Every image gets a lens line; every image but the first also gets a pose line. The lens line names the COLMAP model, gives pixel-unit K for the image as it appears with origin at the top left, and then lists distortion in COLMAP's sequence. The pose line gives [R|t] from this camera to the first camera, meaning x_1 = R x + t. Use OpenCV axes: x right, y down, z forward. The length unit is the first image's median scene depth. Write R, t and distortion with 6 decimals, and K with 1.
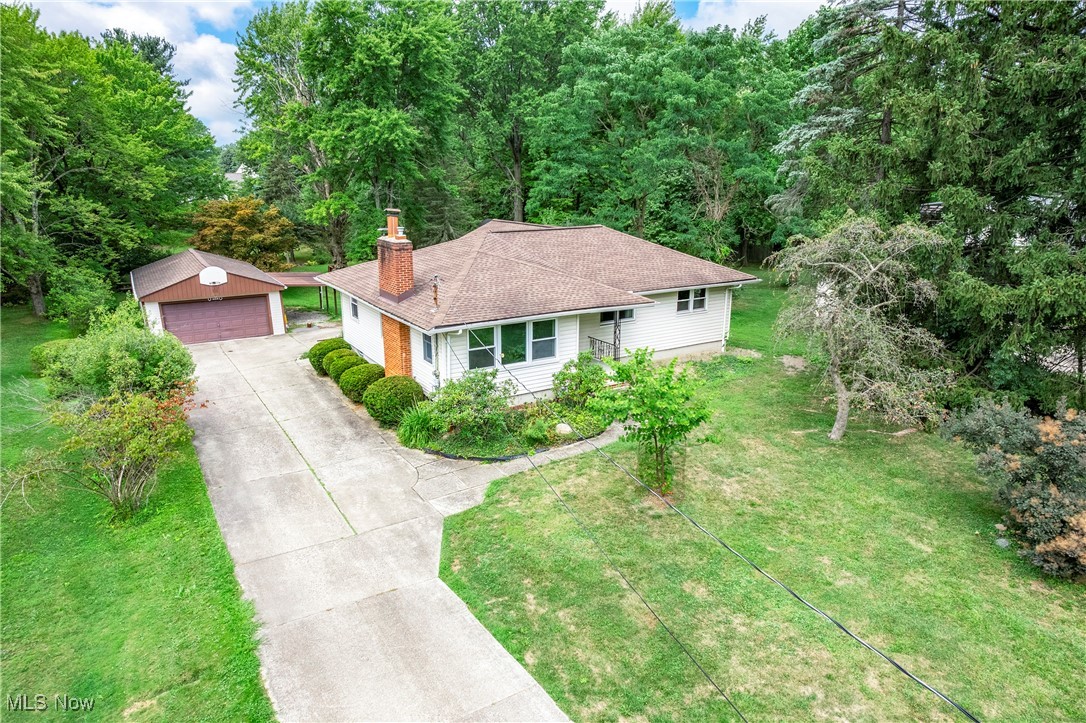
lens RADIAL K [[688.3, 0, 543.0], [0, 688.3, 361.5], [0, 0, 1]] dist [-0.076670, 0.078752]
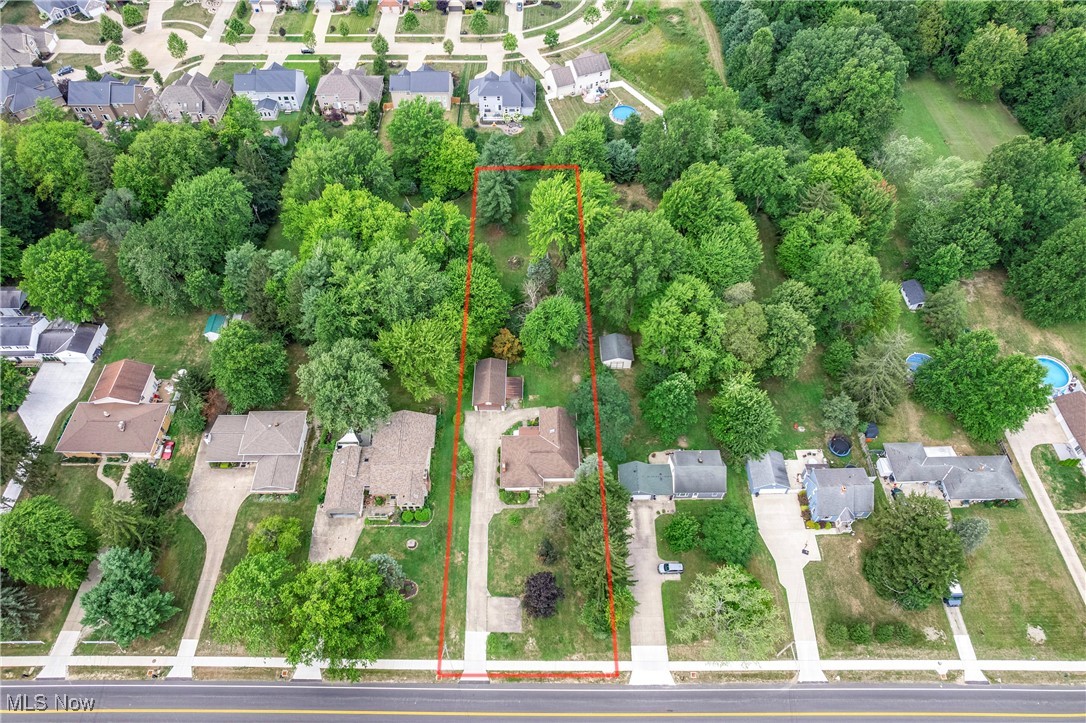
lens RADIAL K [[688.3, 0, 543.0], [0, 688.3, 361.5], [0, 0, 1]] dist [-0.076670, 0.078752]
pose [[0.852847, 0.429533, -0.296908, 1.711531], [-0.150942, 0.747138, 0.647304, -5.561617], [0.499869, -0.507235, 0.702028, -3.036484]]
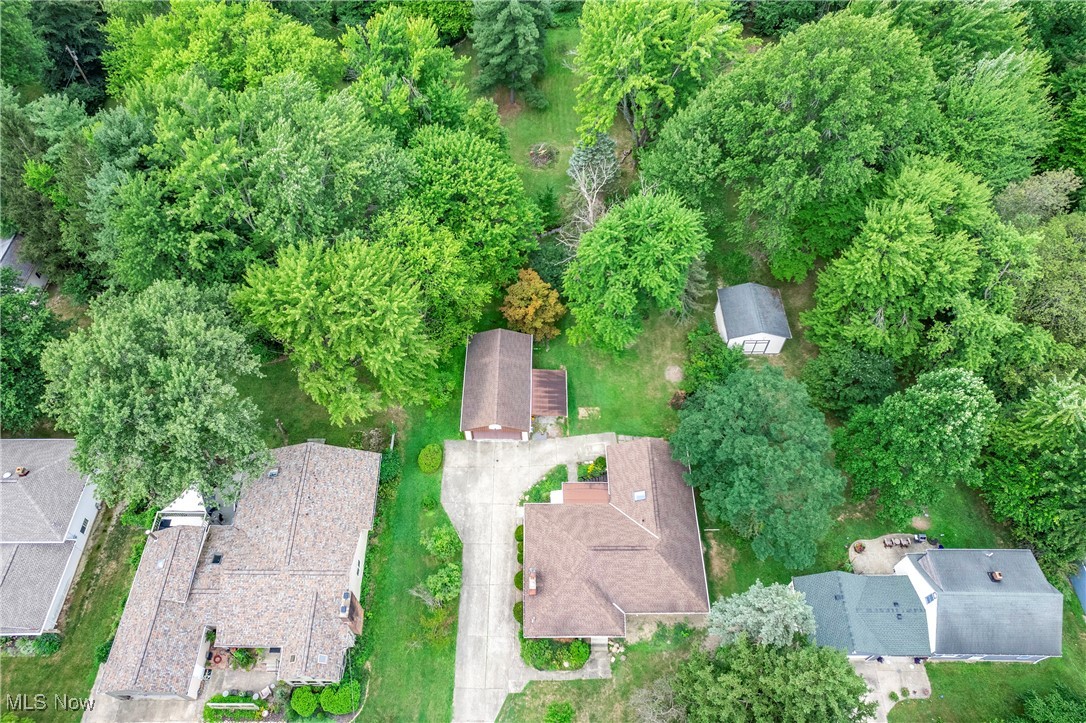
lens RADIAL K [[720.7, 0, 528.6], [0, 720.7, 341.5], [0, 0, 1]] dist [-0.049119, 0.001970]
pose [[0.843280, 0.441632, -0.306333, 0.226746], [-0.149440, 0.740132, 0.655647, -2.983217], [0.516281, -0.507116, 0.690136, -0.481246]]
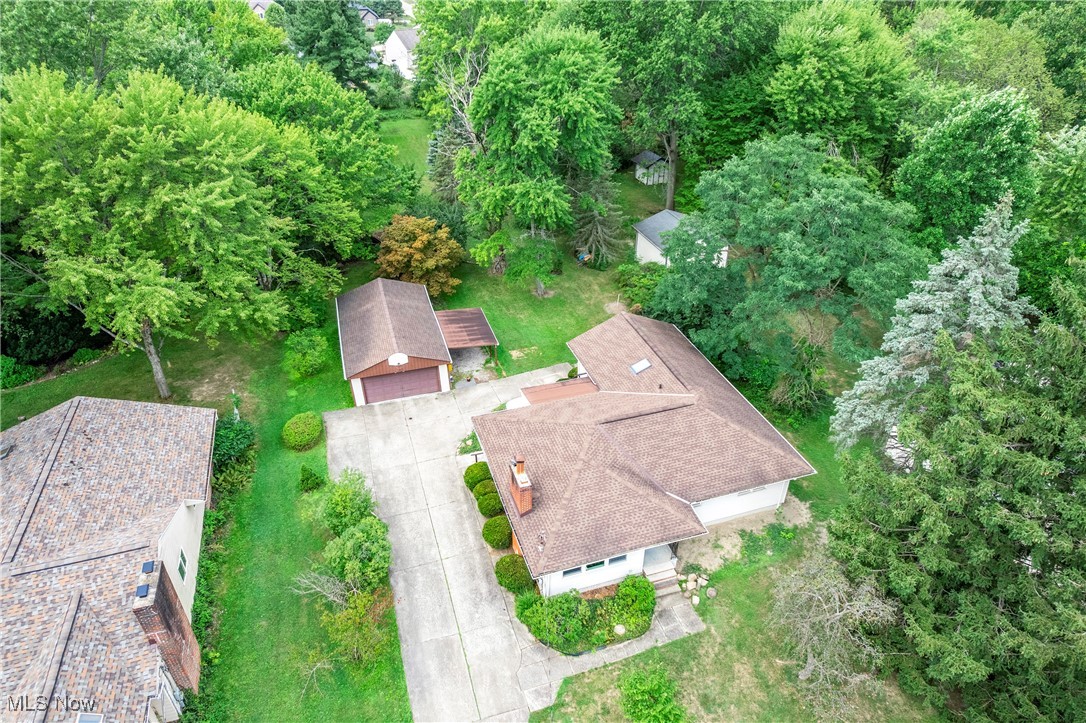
lens RADIAL K [[688.3, 0, 543.0], [0, 688.3, 361.5], [0, 0, 1]] dist [-0.076670, 0.078752]
pose [[0.967997, 0.147018, -0.203389, 0.088381], [-0.075676, 0.943714, 0.321988, -0.975419], [0.239279, -0.296292, 0.924639, -0.264803]]
